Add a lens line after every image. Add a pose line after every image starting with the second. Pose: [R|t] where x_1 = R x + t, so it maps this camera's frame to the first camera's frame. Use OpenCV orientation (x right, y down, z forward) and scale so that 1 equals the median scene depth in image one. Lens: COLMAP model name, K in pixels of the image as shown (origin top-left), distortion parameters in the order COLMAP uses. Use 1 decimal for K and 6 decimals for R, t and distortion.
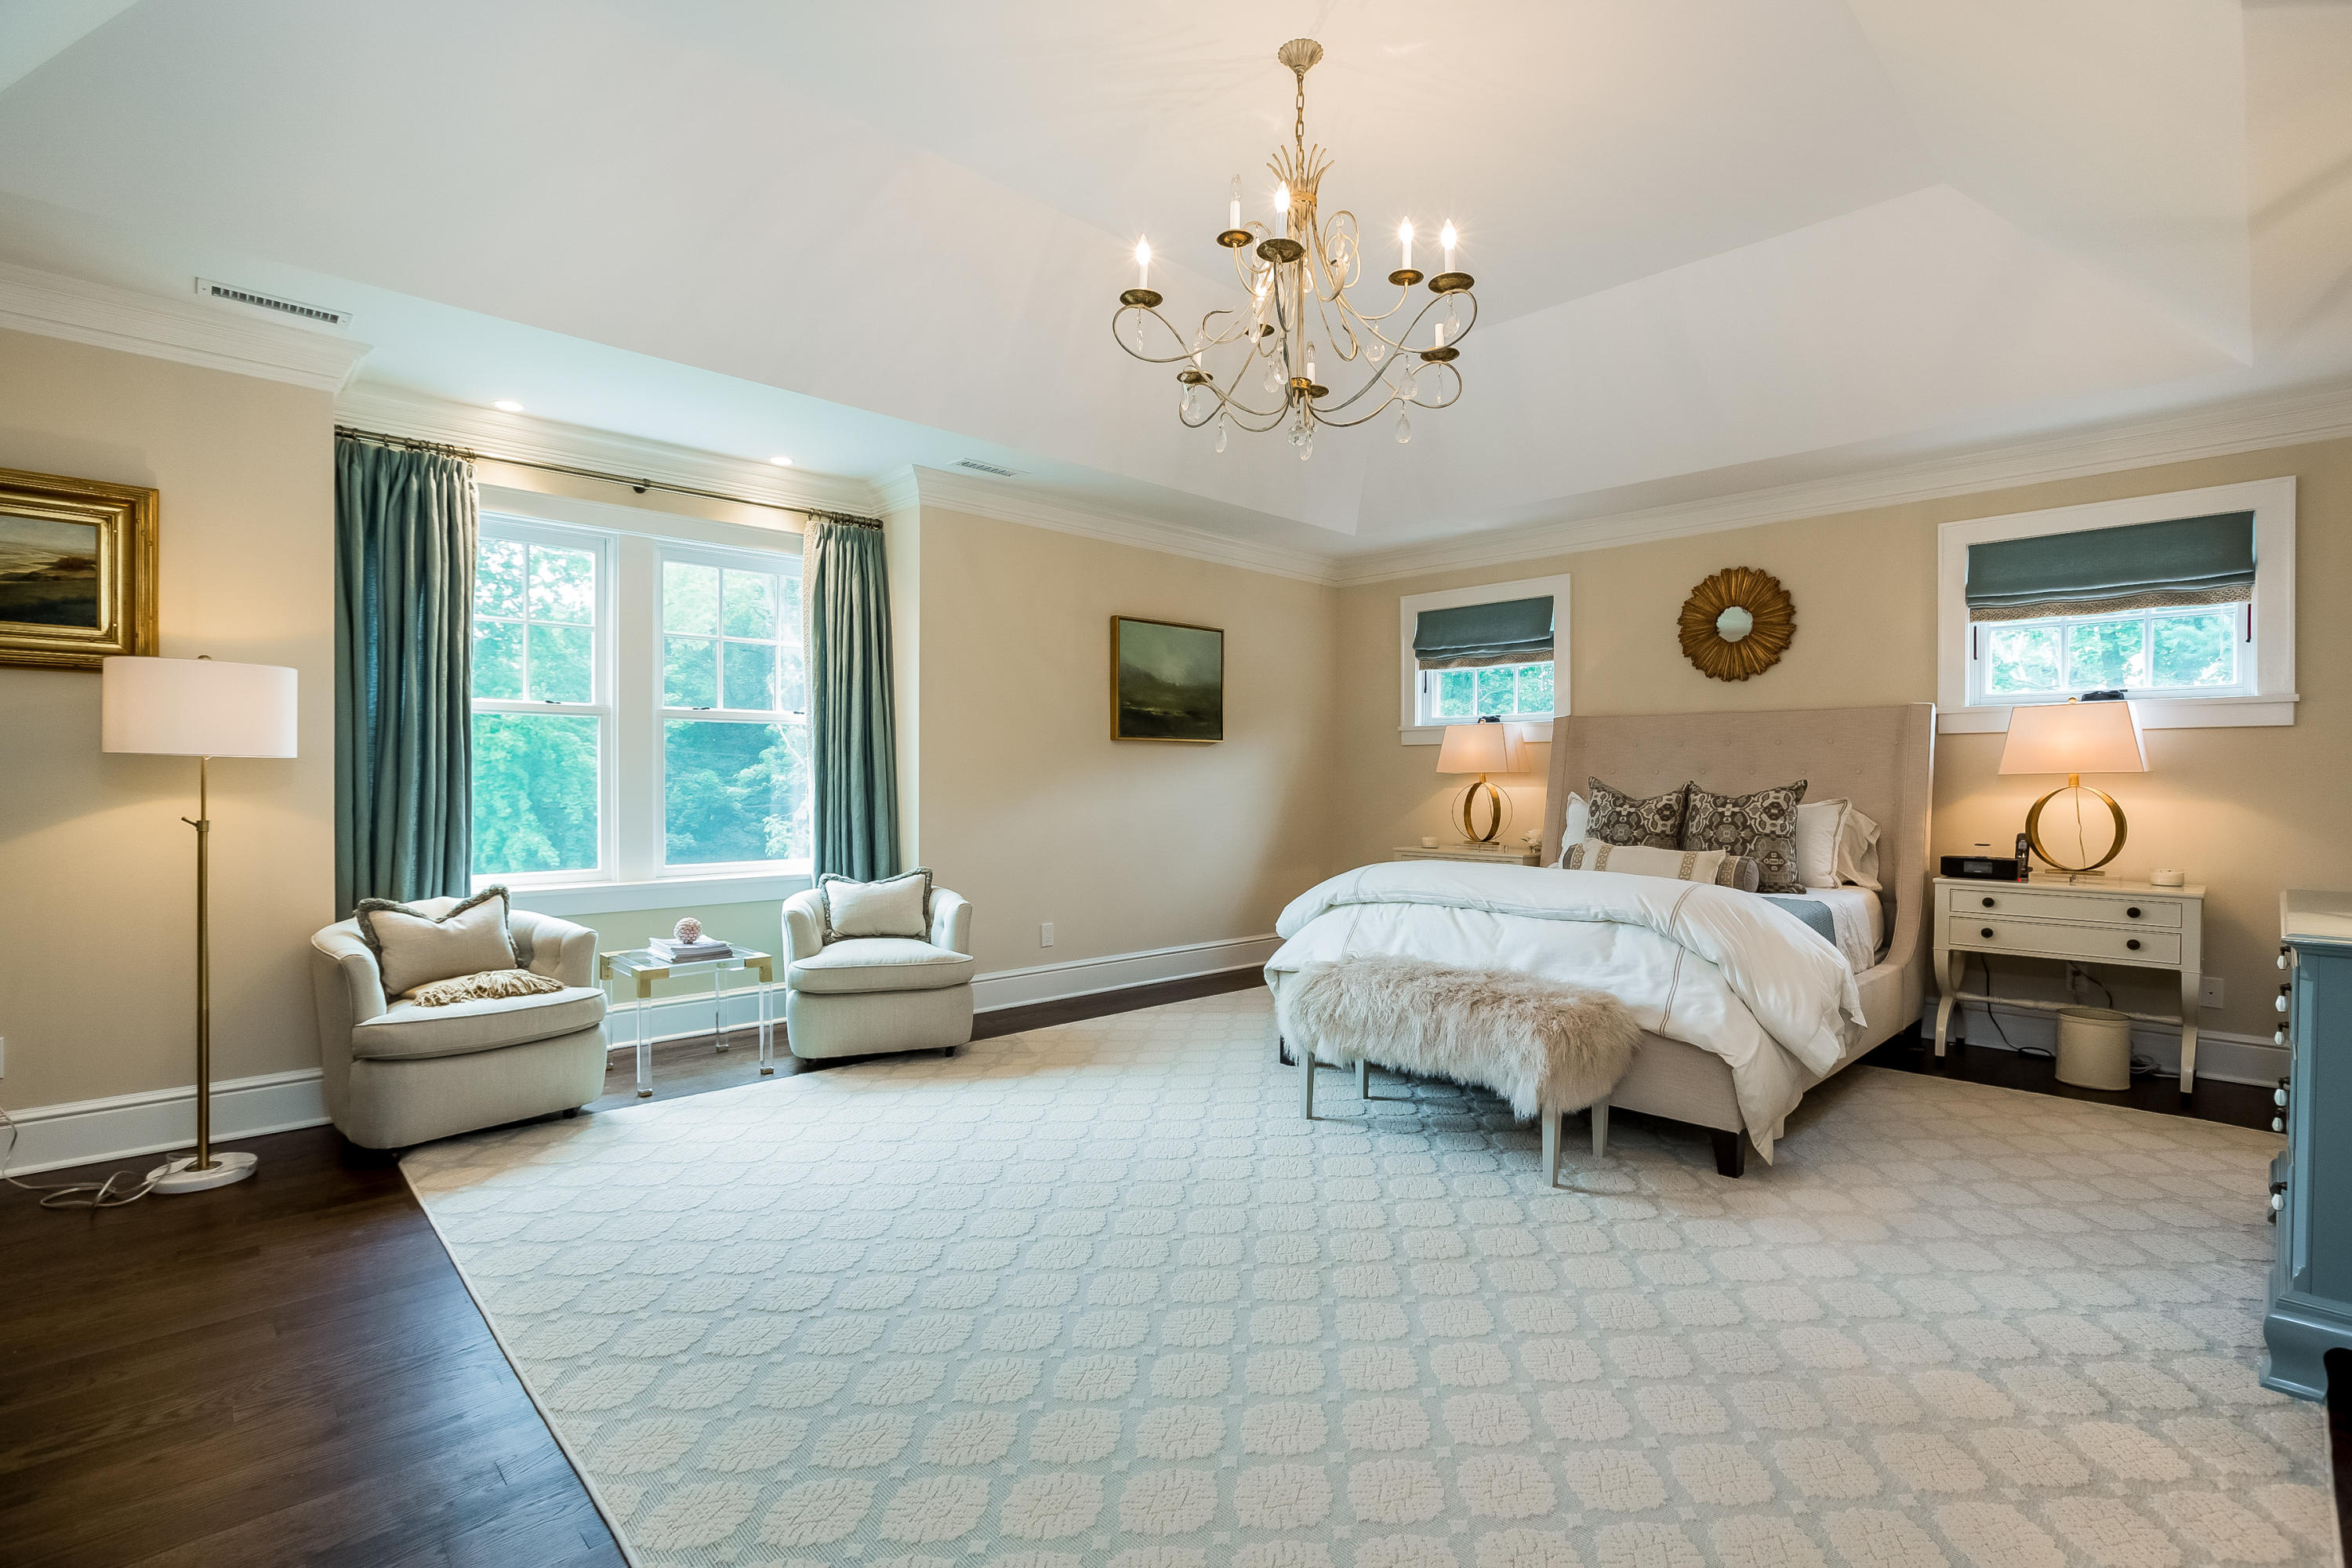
lens RADIAL K [[1082.9, 0, 1247.2], [0, 1082.9, 786.9], [0, 0, 1]] dist [-0.018196, 0.000872]
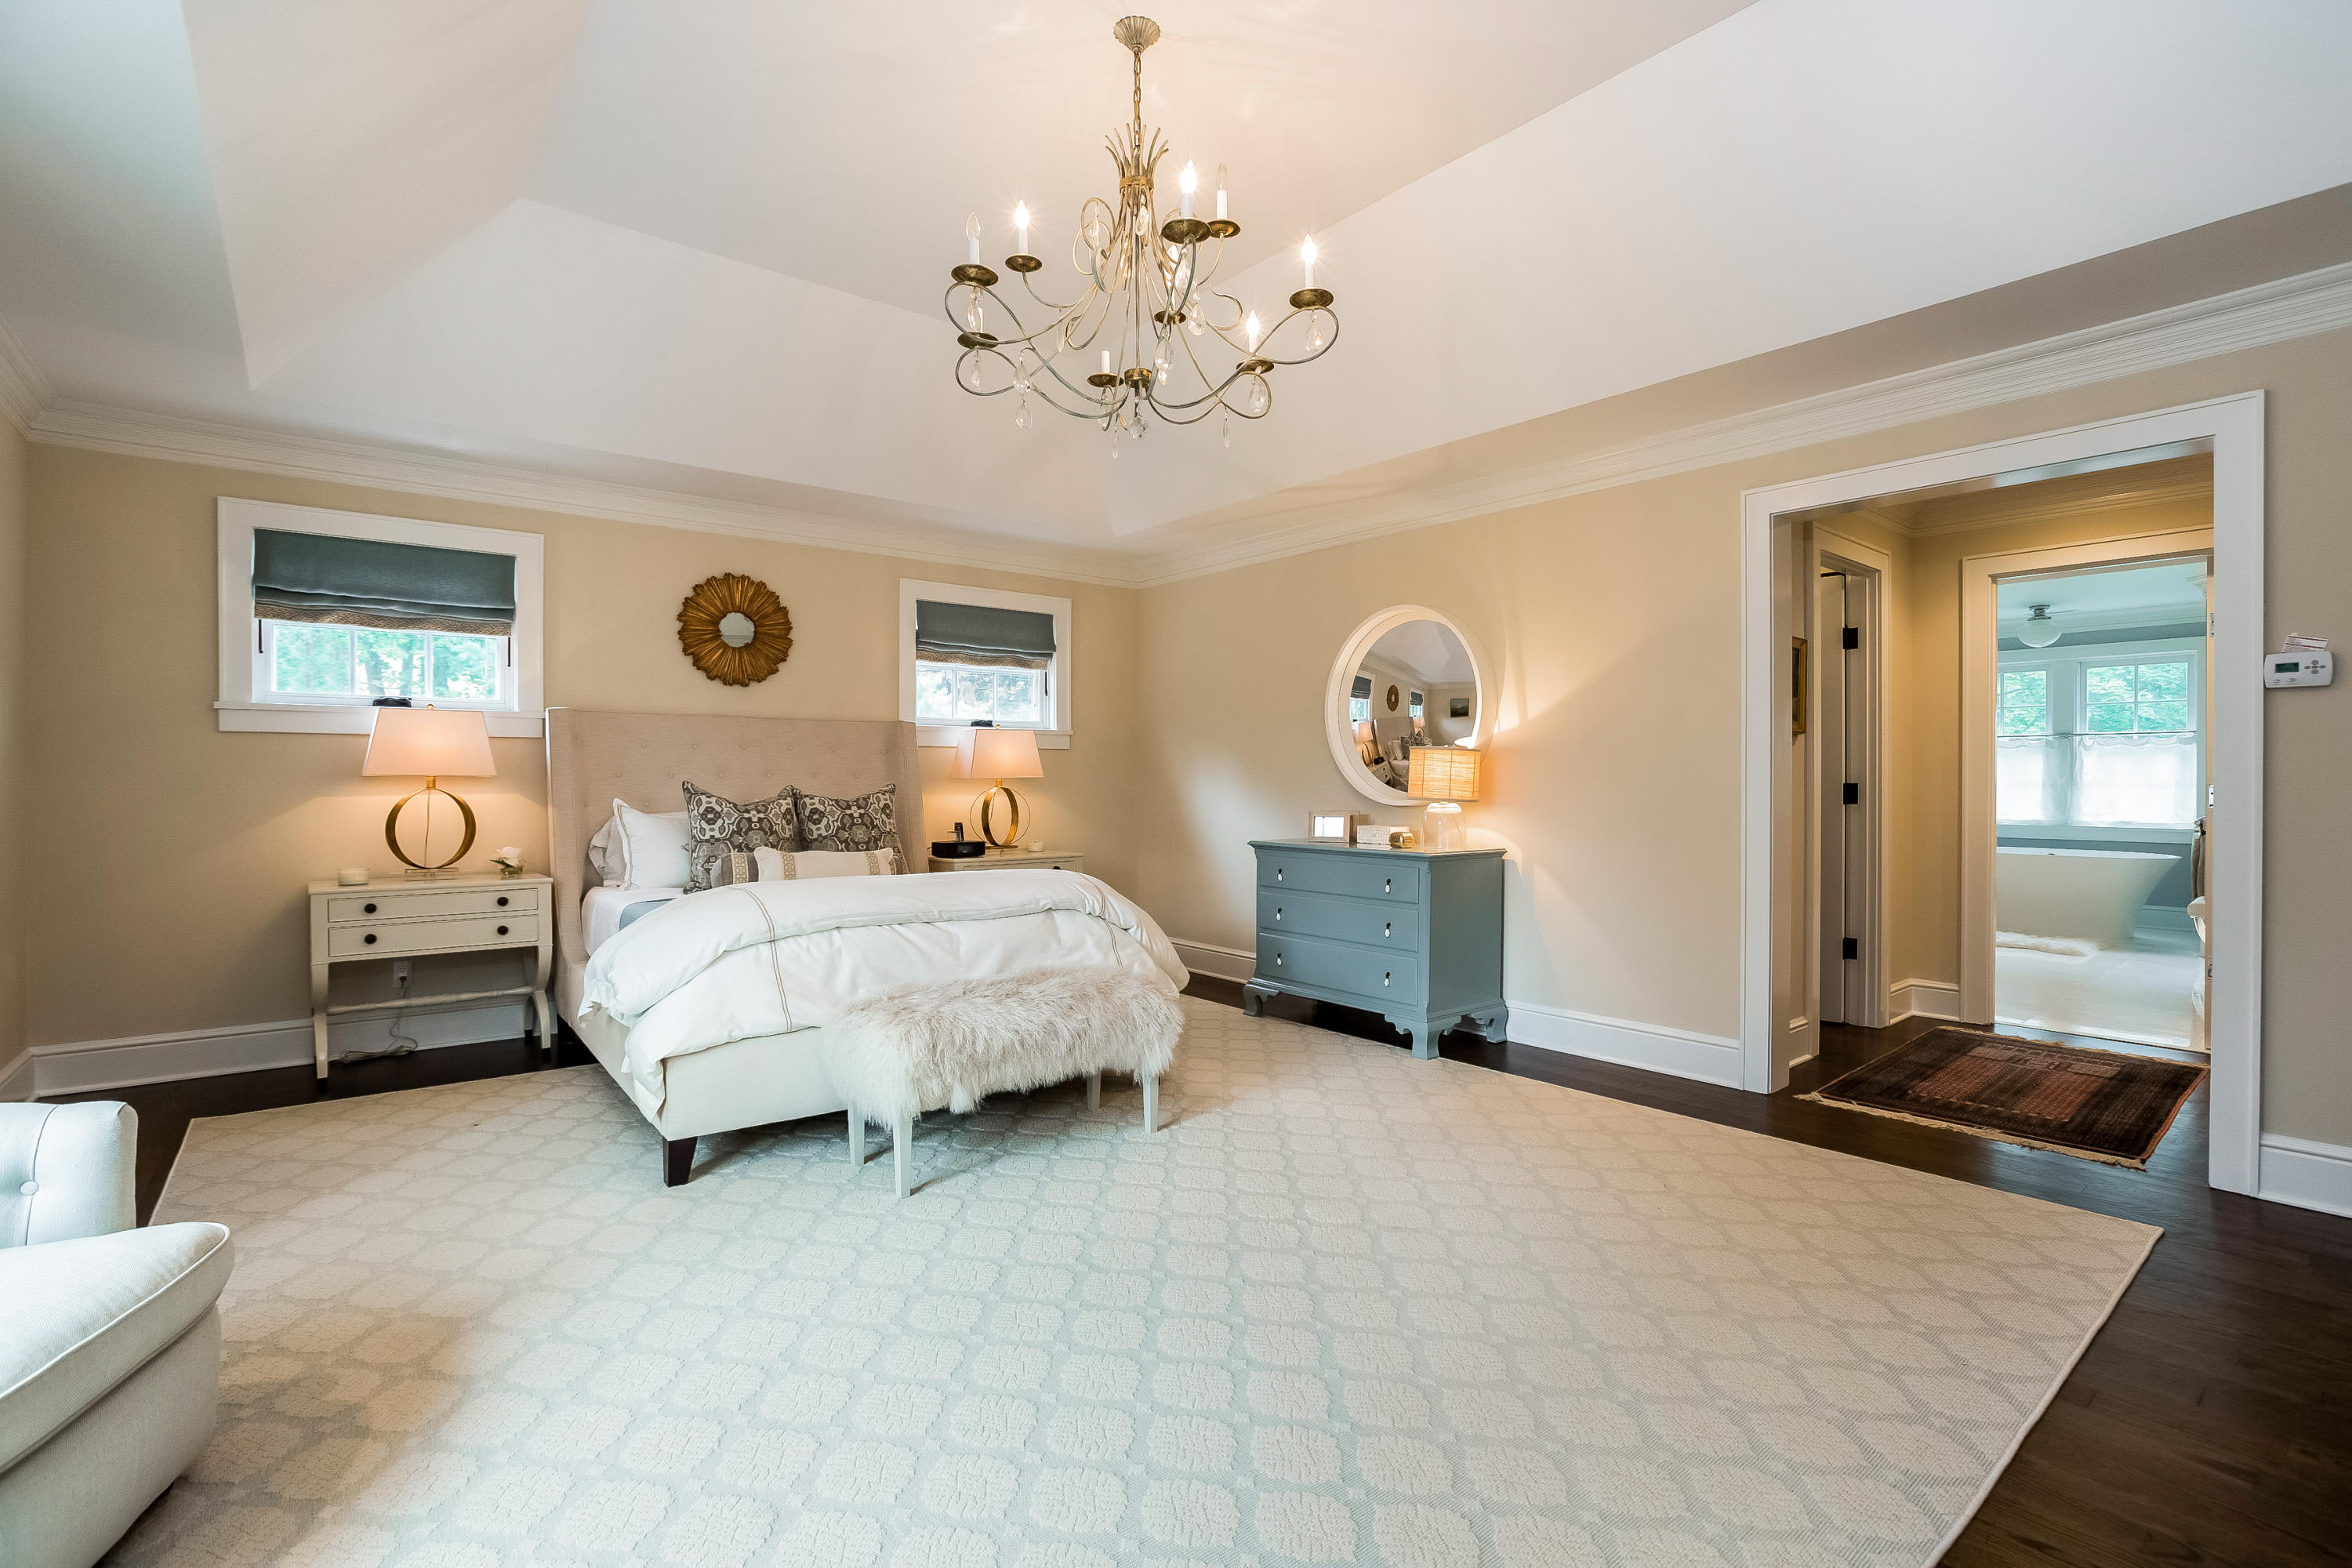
lens RADIAL K [[1070.7, 0, 1169.9], [0, 1070.7, 791.0], [0, 0, 1]] dist [-0.034126, 0.000514]
pose [[0.138139, -0.012034, 0.990340, -0.482129], [0.010097, 0.999891, 0.010742, -0.006595], [-0.990361, 0.008515, 0.138245, 0.461781]]
